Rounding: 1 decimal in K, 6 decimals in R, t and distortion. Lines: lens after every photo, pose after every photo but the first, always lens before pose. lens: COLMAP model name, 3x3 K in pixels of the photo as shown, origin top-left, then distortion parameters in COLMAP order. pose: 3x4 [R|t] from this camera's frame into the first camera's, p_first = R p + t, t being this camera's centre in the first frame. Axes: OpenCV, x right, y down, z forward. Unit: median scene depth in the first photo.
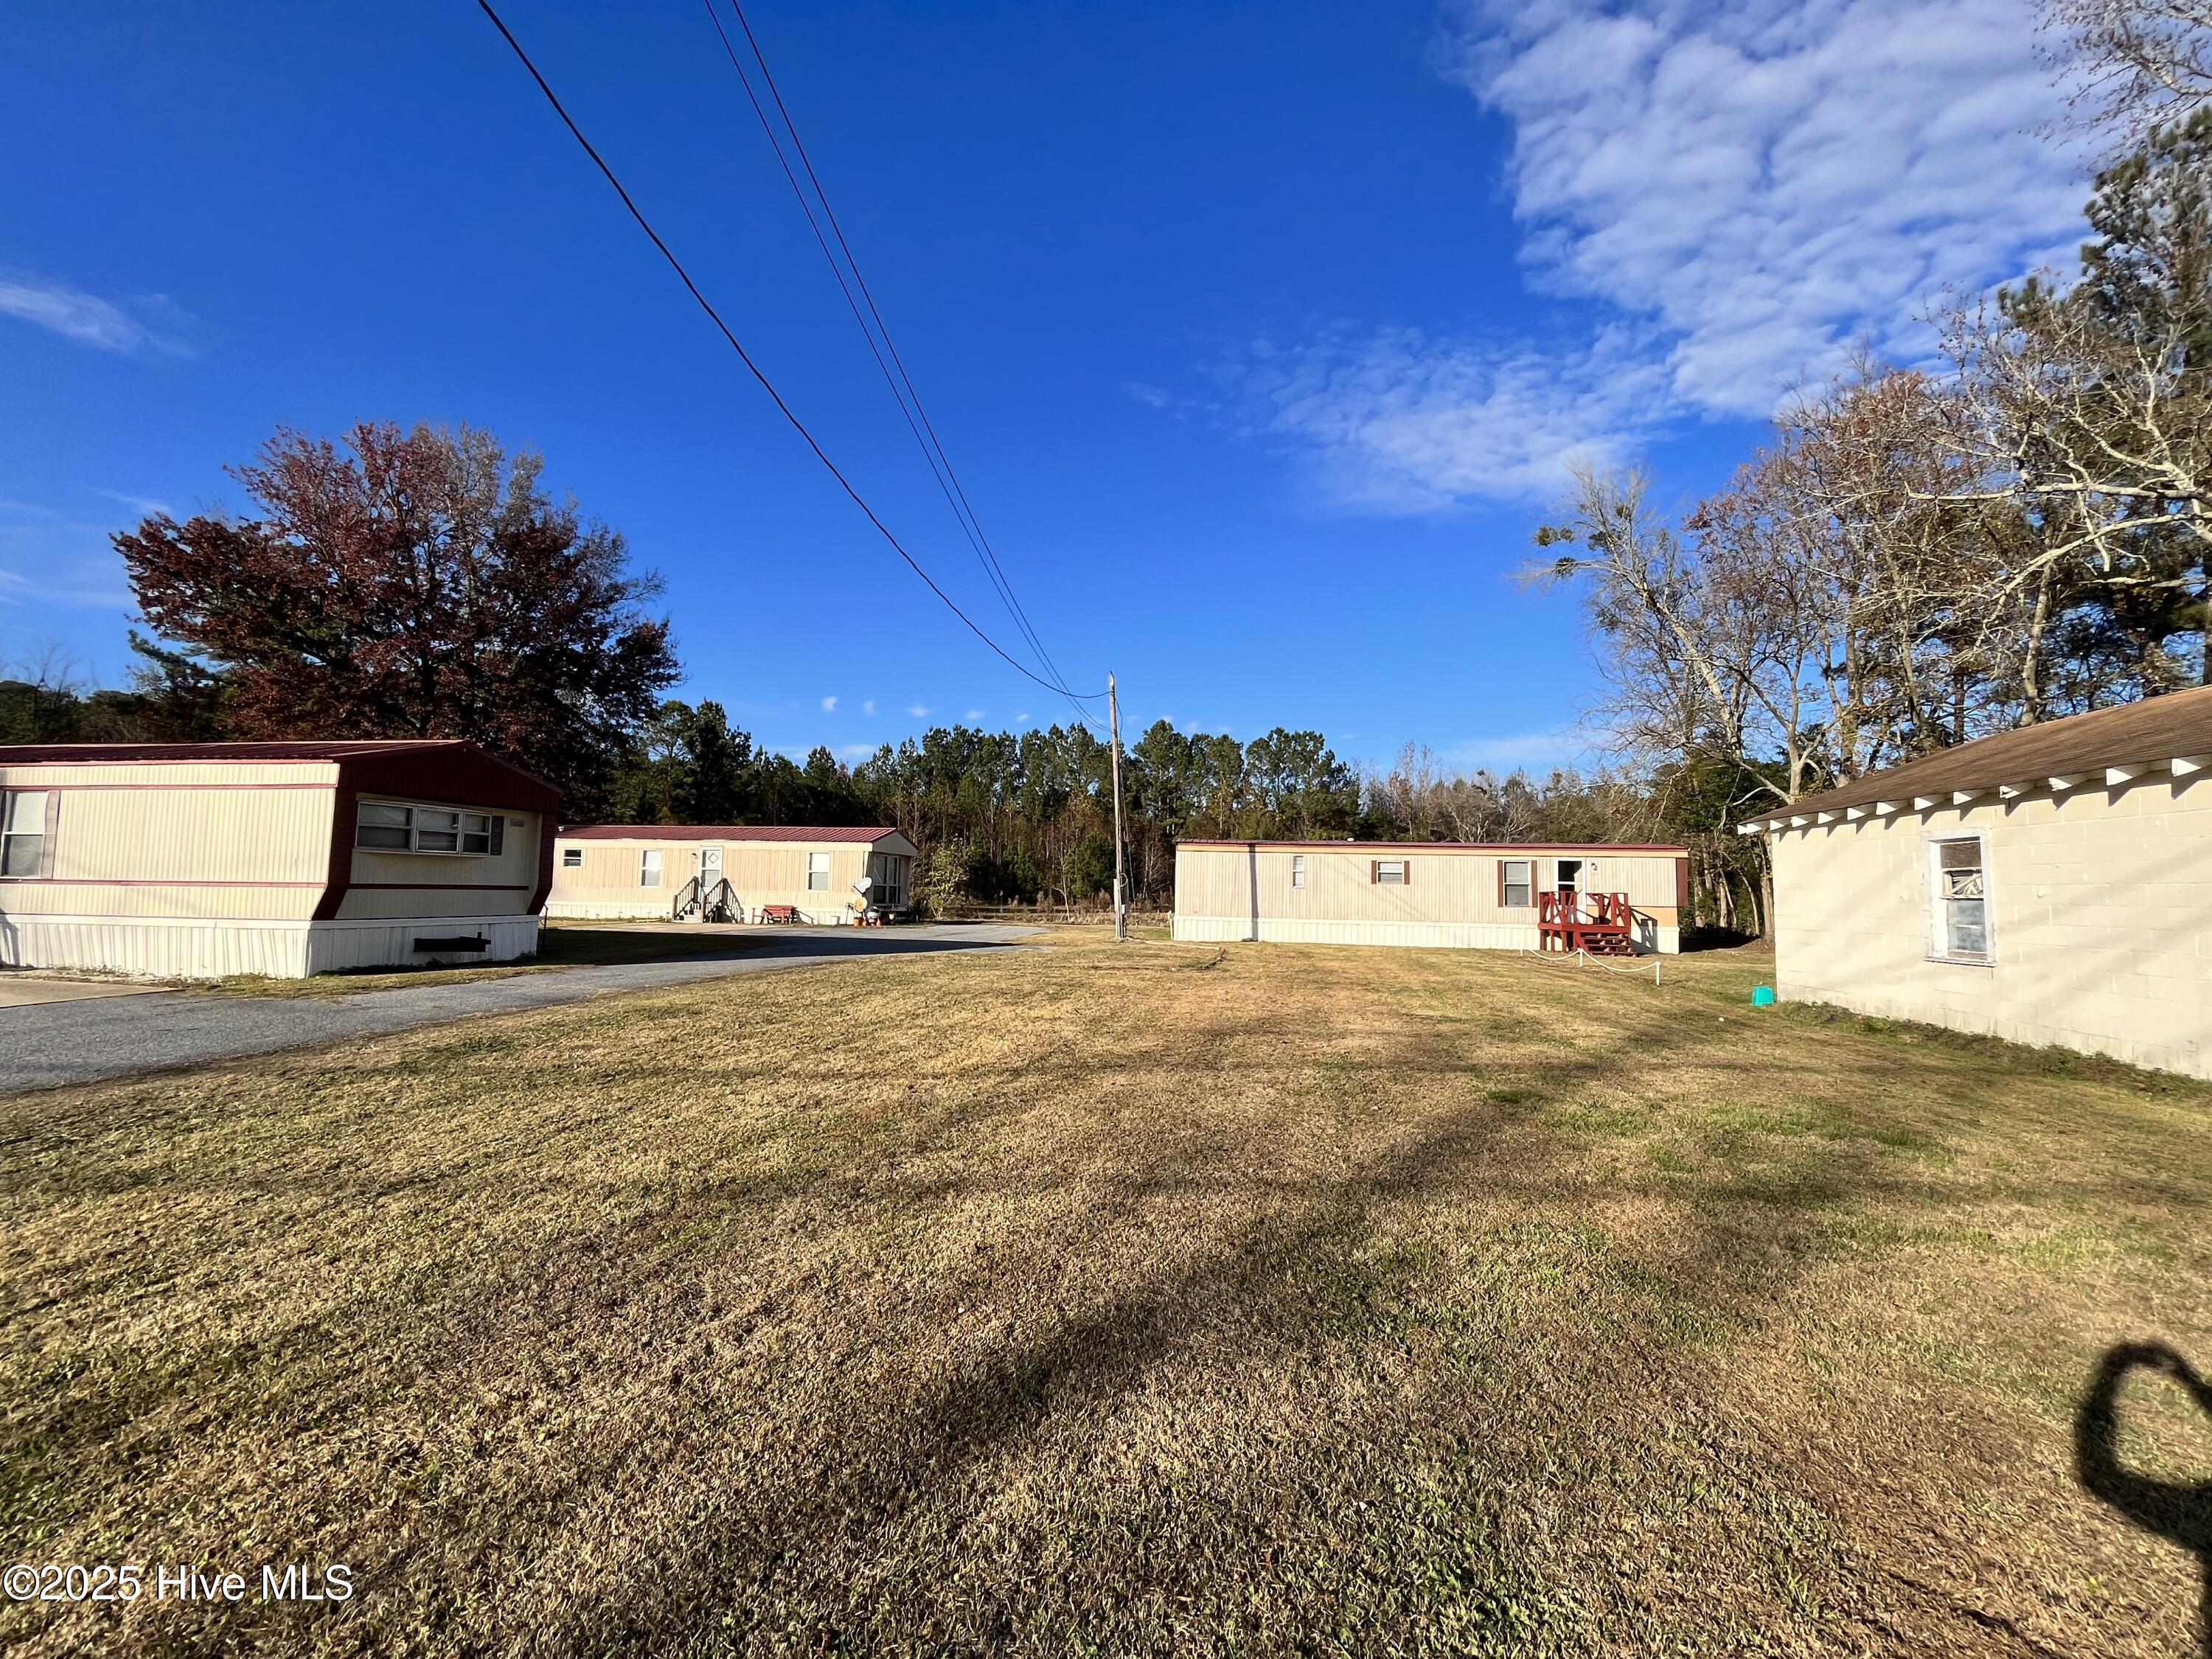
lens RADIAL K [[882.9, 0, 1088.3], [0, 882.9, 822.0], [0, 0, 1]] dist [-0.004883, 0.000006]
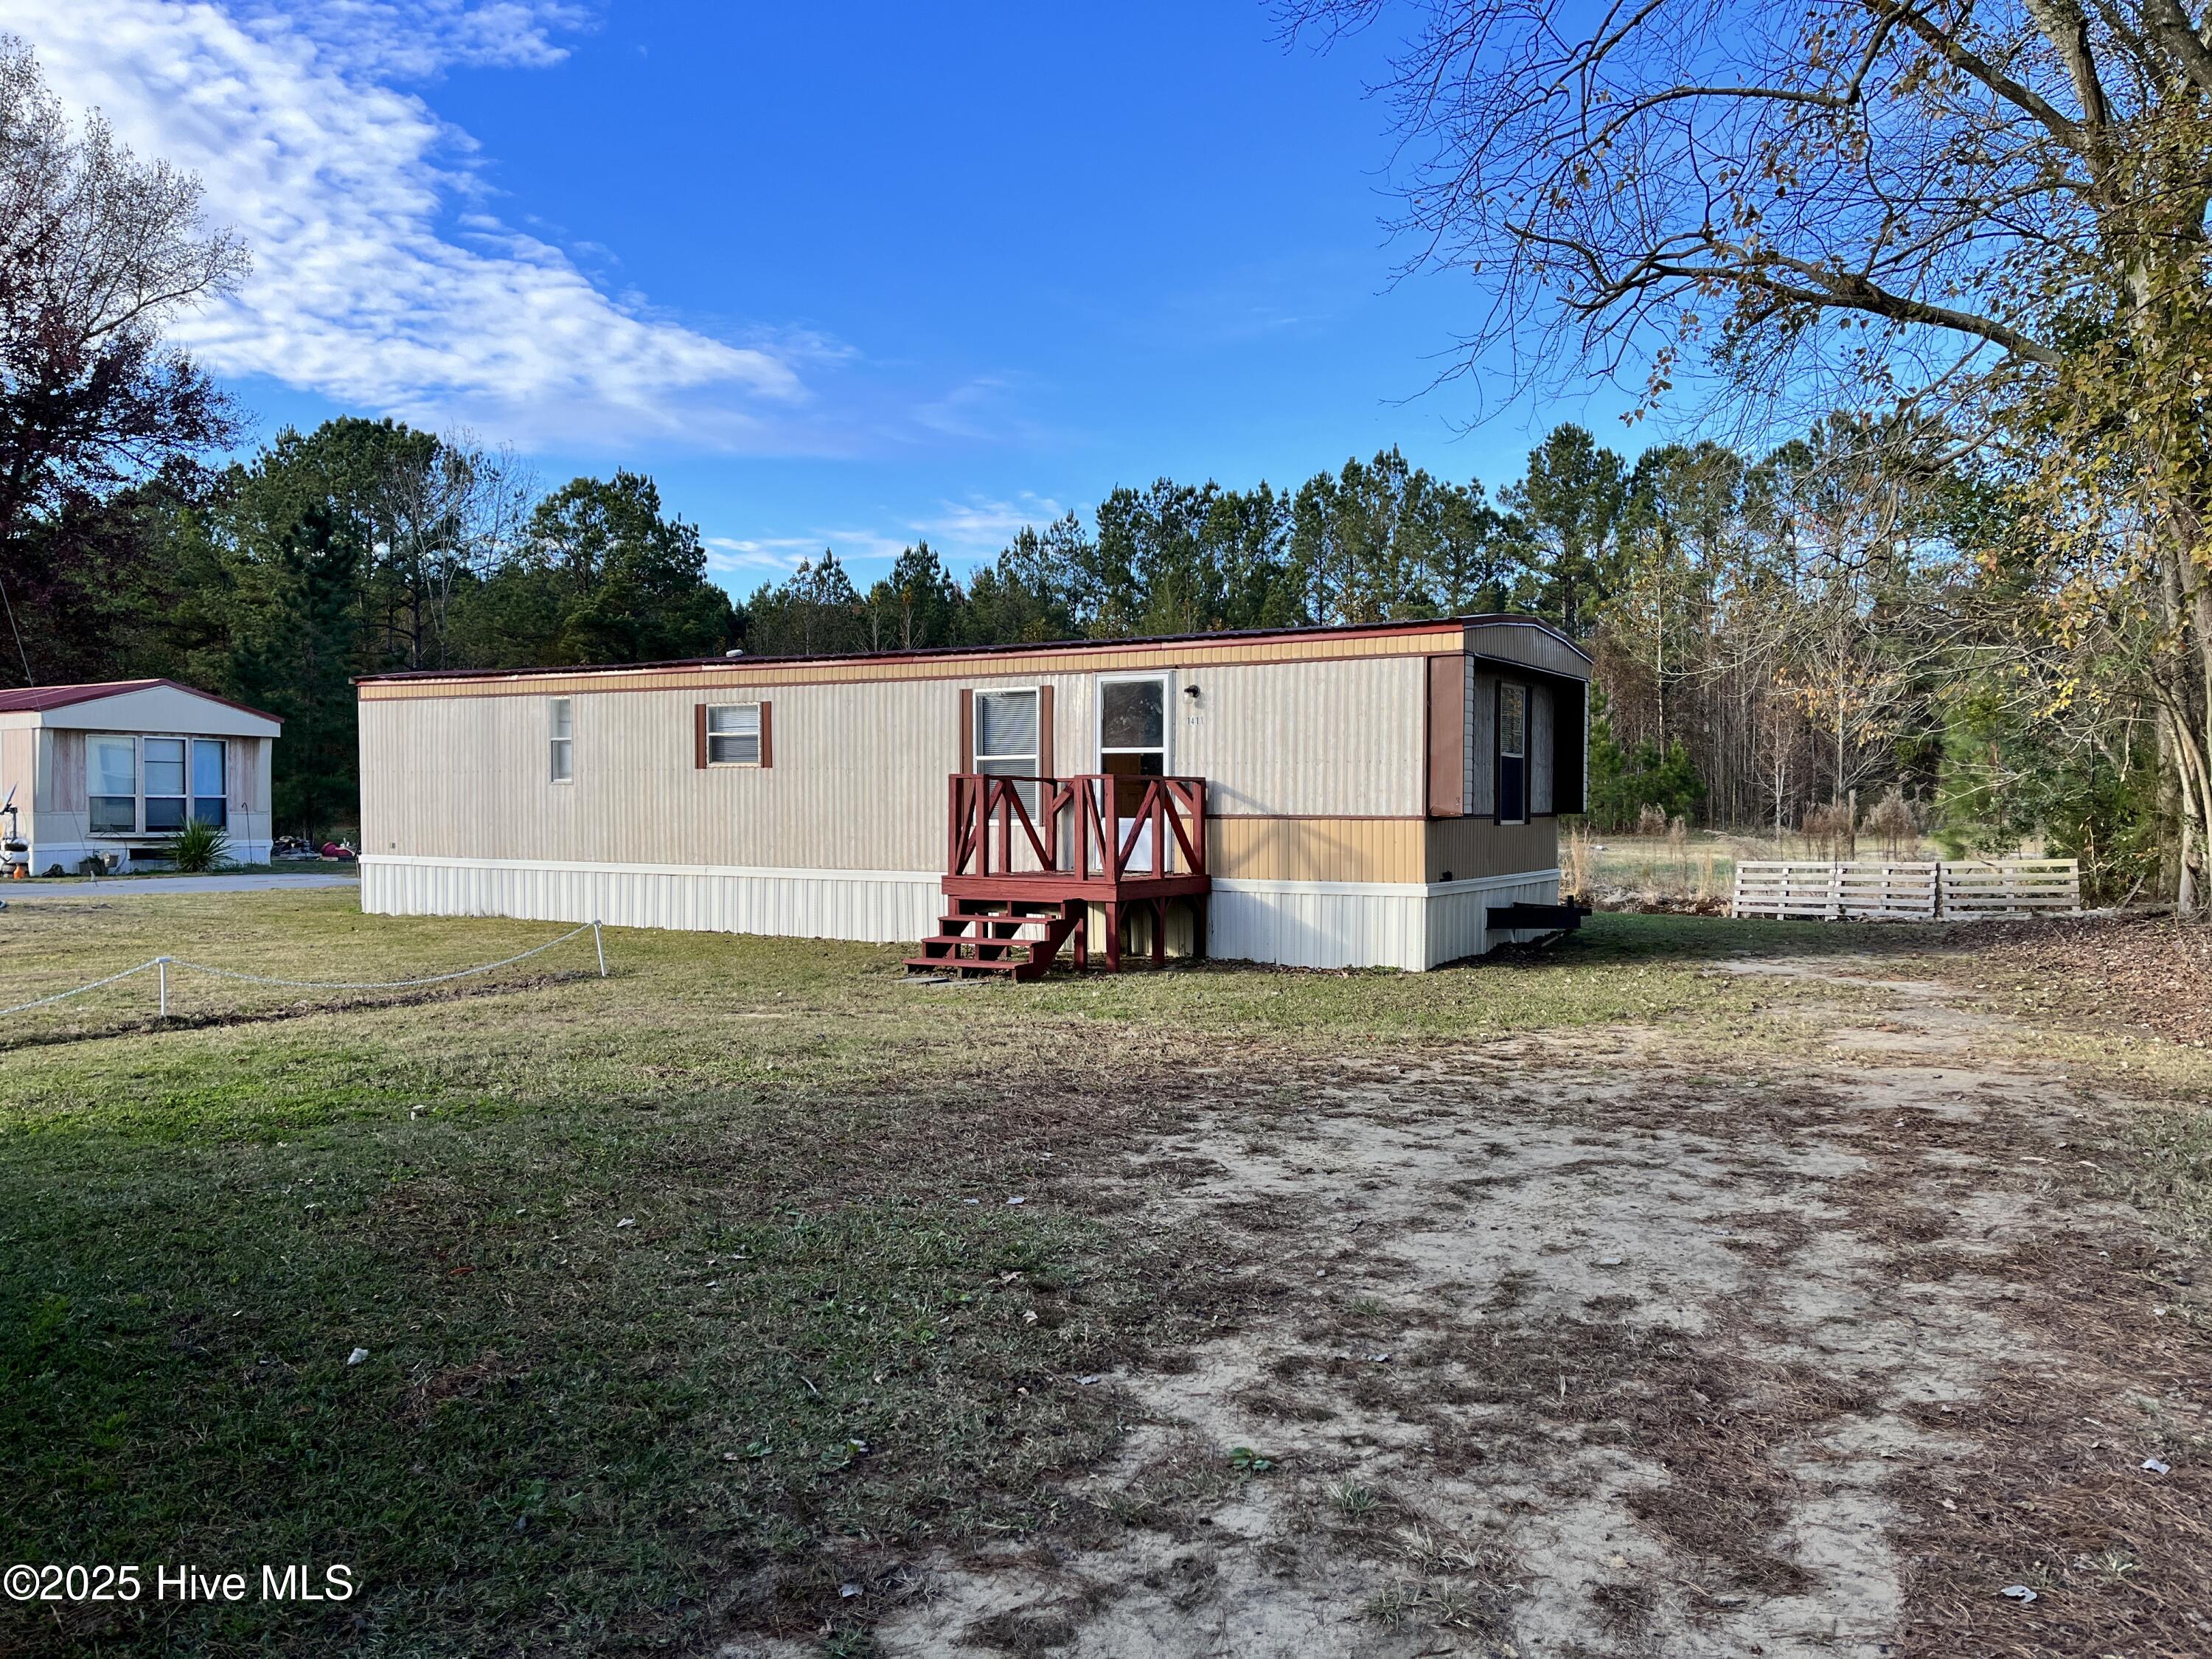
lens RADIAL K [[1674.2, 0, 1127.4], [0, 1674.2, 857.2], [0, 0, 1]] dist [0.037154, -0.079859]
pose [[0.923677, -0.004070, -0.383152, 0.780272], [0.043379, 0.994626, 0.094011, 0.050042], [0.380710, -0.103456, 0.918889, 0.421443]]
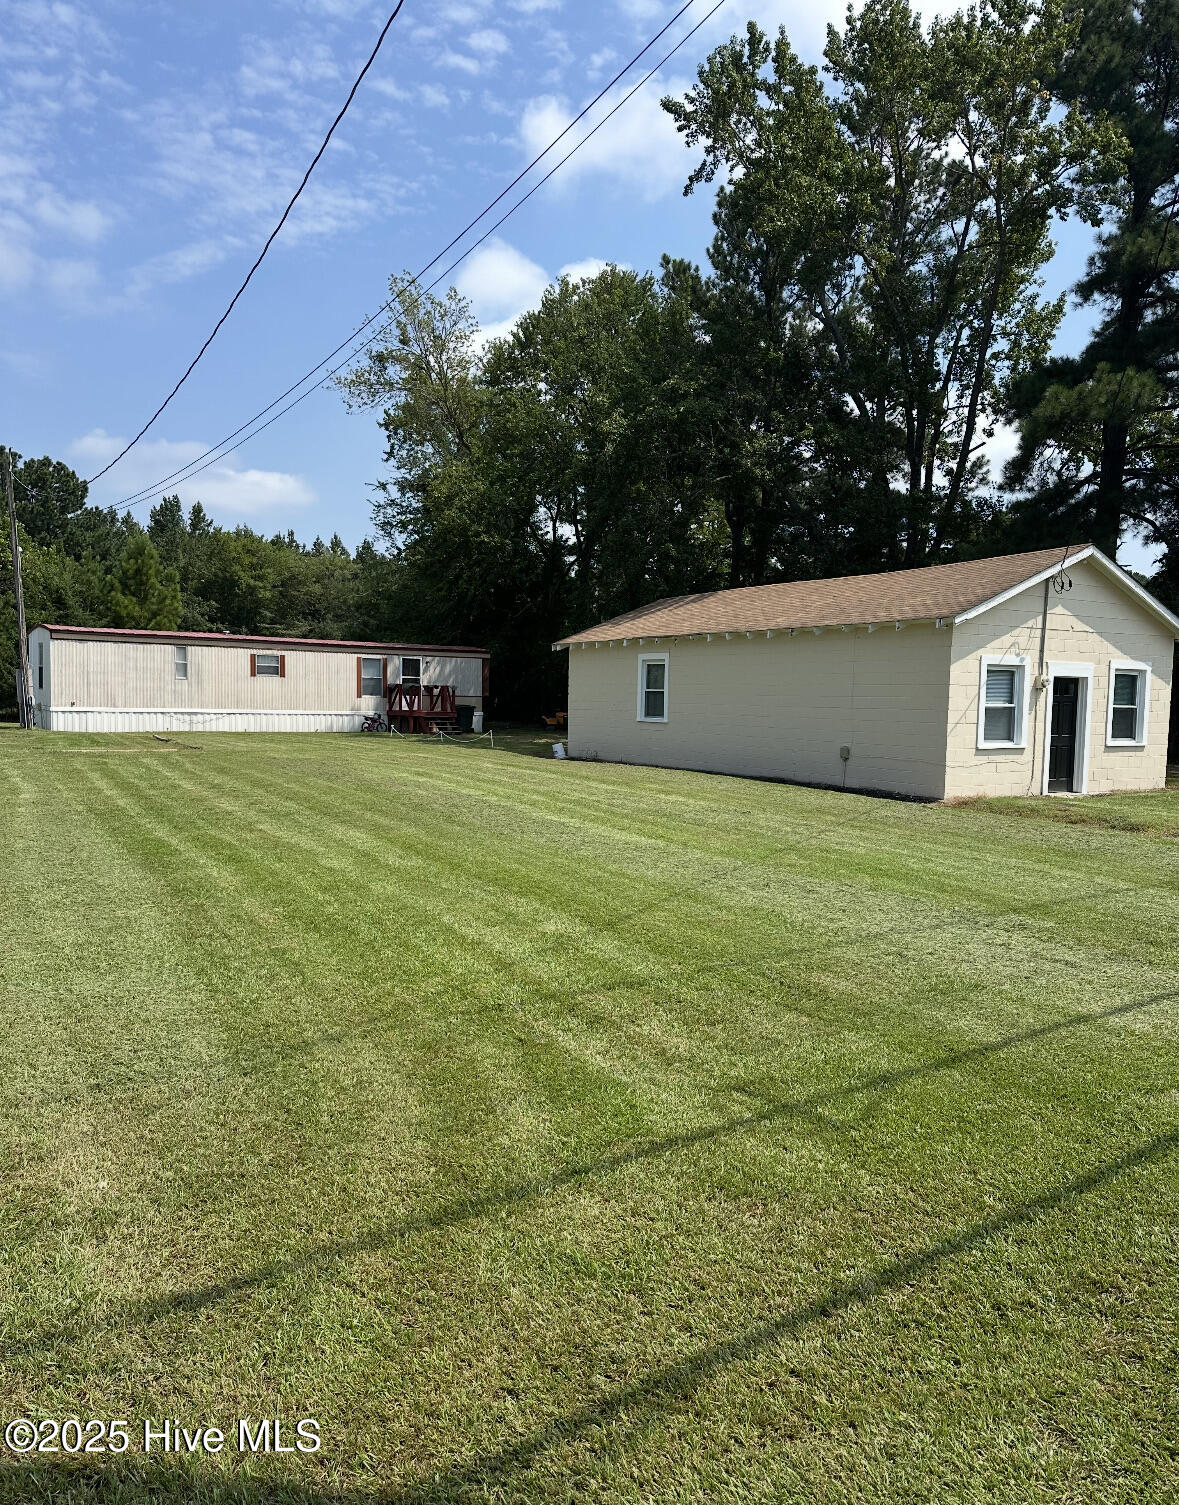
lens RADIAL K [[1103.4, 0, 588.7], [0, 1103.4, 765.4], [0, 0, 1]] dist [0.054705, -0.032330]
pose [[0.737549, -0.047691, 0.673607, -0.300084], [-0.057230, 0.989500, 0.132719, -0.026419], [-0.672864, -0.136437, 0.727076, -0.285000]]
